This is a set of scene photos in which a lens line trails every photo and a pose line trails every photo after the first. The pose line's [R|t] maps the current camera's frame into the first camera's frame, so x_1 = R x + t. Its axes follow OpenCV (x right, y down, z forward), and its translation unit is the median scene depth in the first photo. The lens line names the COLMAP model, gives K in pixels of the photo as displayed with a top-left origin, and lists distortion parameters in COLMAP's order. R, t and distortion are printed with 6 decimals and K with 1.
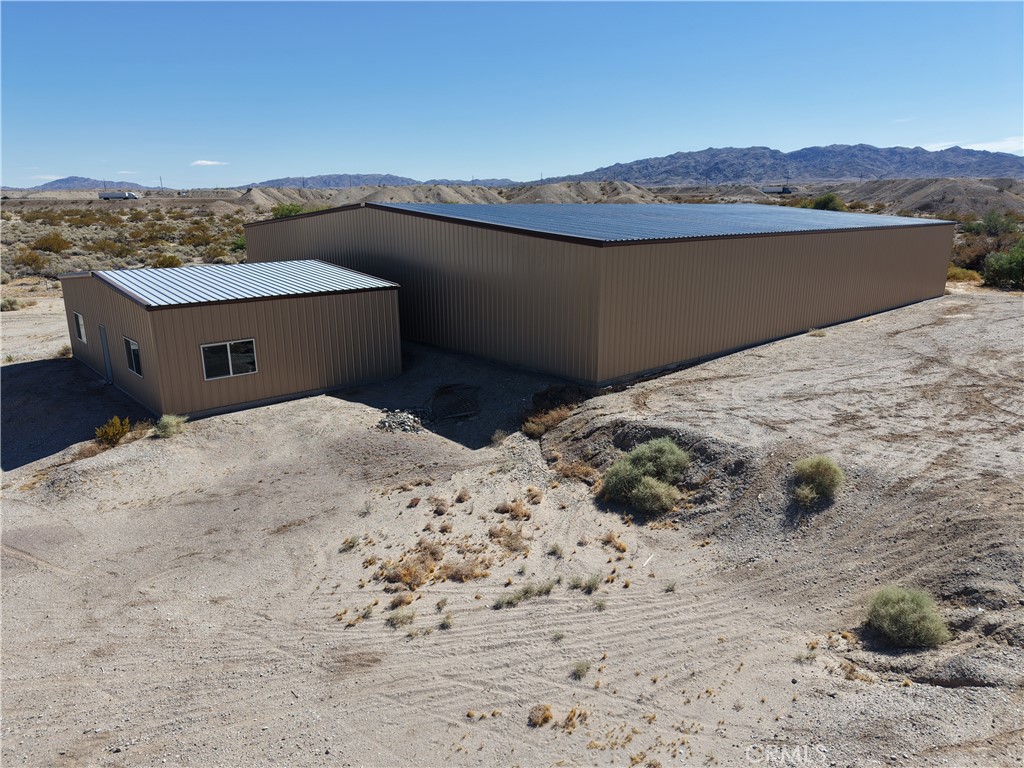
lens RADIAL K [[693.7, 0, 512.0], [0, 693.7, 384.0], [0, 0, 1]] dist [0.033133, 0.002216]
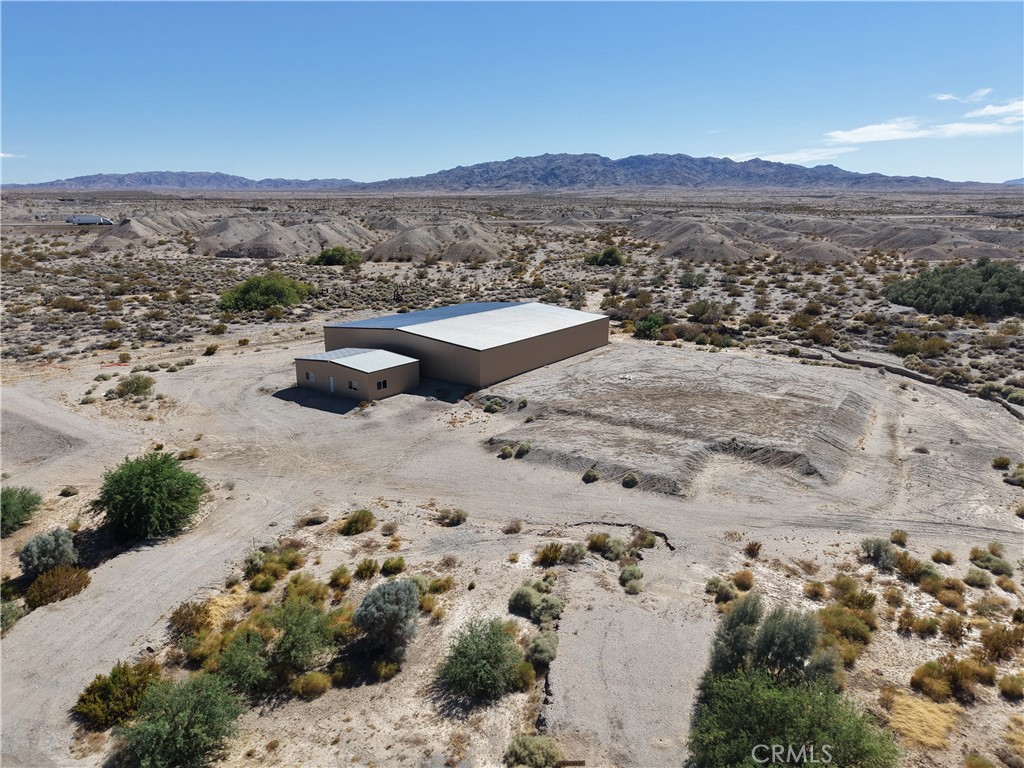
lens RADIAL K [[692.3, 0, 512.0], [0, 692.3, 384.0], [0, 0, 1]] dist [0.104895, -0.120673]
pose [[0.976627, -0.046458, 0.209860, -0.366528], [0.046774, 0.998900, 0.003462, -0.014443], [-0.209790, 0.006435, 0.977725, -1.997996]]
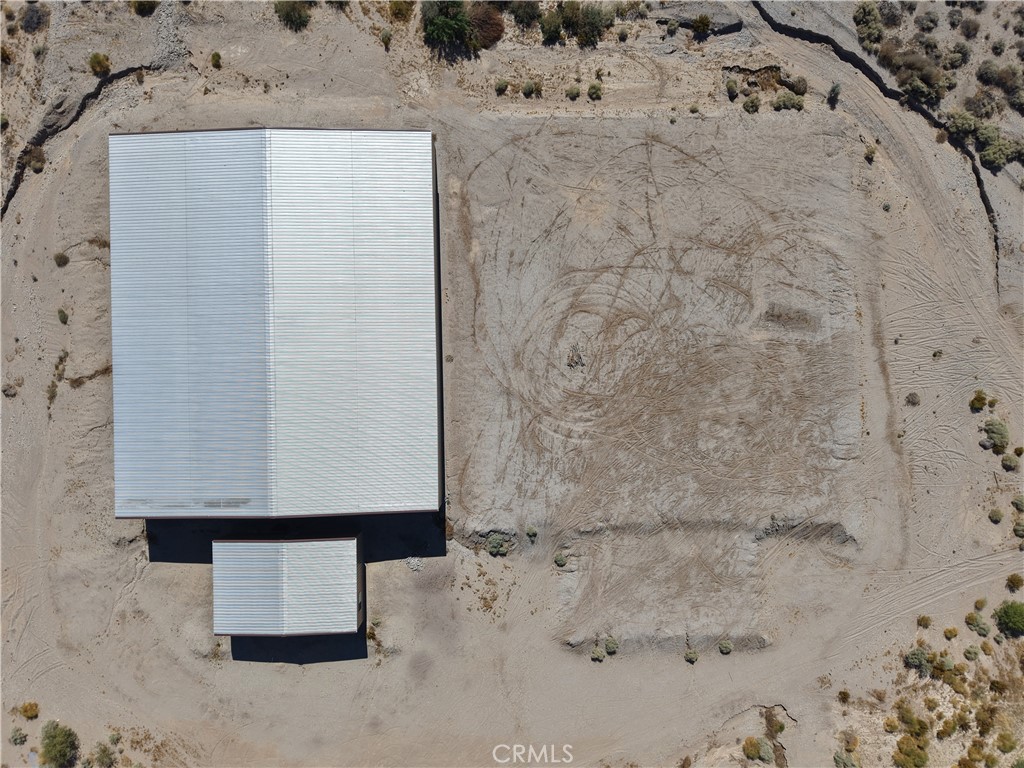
lens RADIAL K [[692.3, 0, 512.0], [0, 692.3, 384.0], [0, 0, 1]] dist [0.104895, -0.120673]
pose [[0.667619, -0.744494, 0.003574, 0.507574], [0.182683, 0.168469, 0.968631, -2.148575], [-0.721742, -0.646024, 0.248479, 0.281327]]
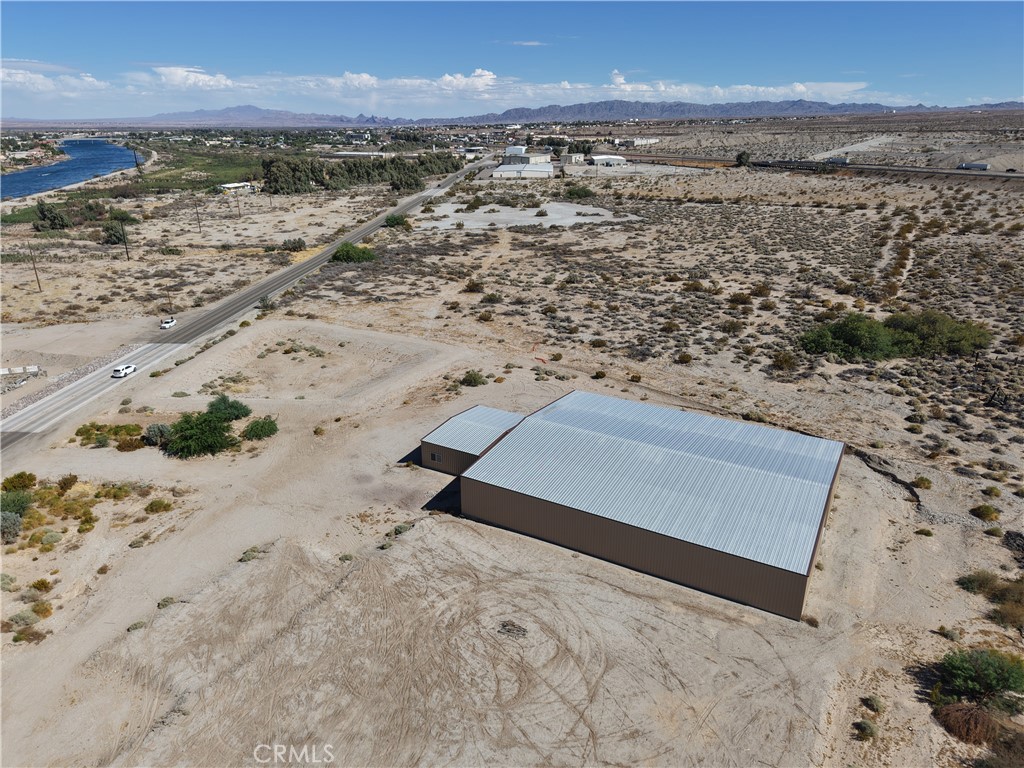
lens RADIAL K [[693.7, 0, 512.0], [0, 693.7, 384.0], [0, 0, 1]] dist [0.033133, 0.002216]
pose [[0.293676, 0.331820, -0.896465, 2.163427], [-0.240831, 0.933250, 0.266541, -1.117630], [0.925070, 0.137620, 0.353986, -0.013921]]
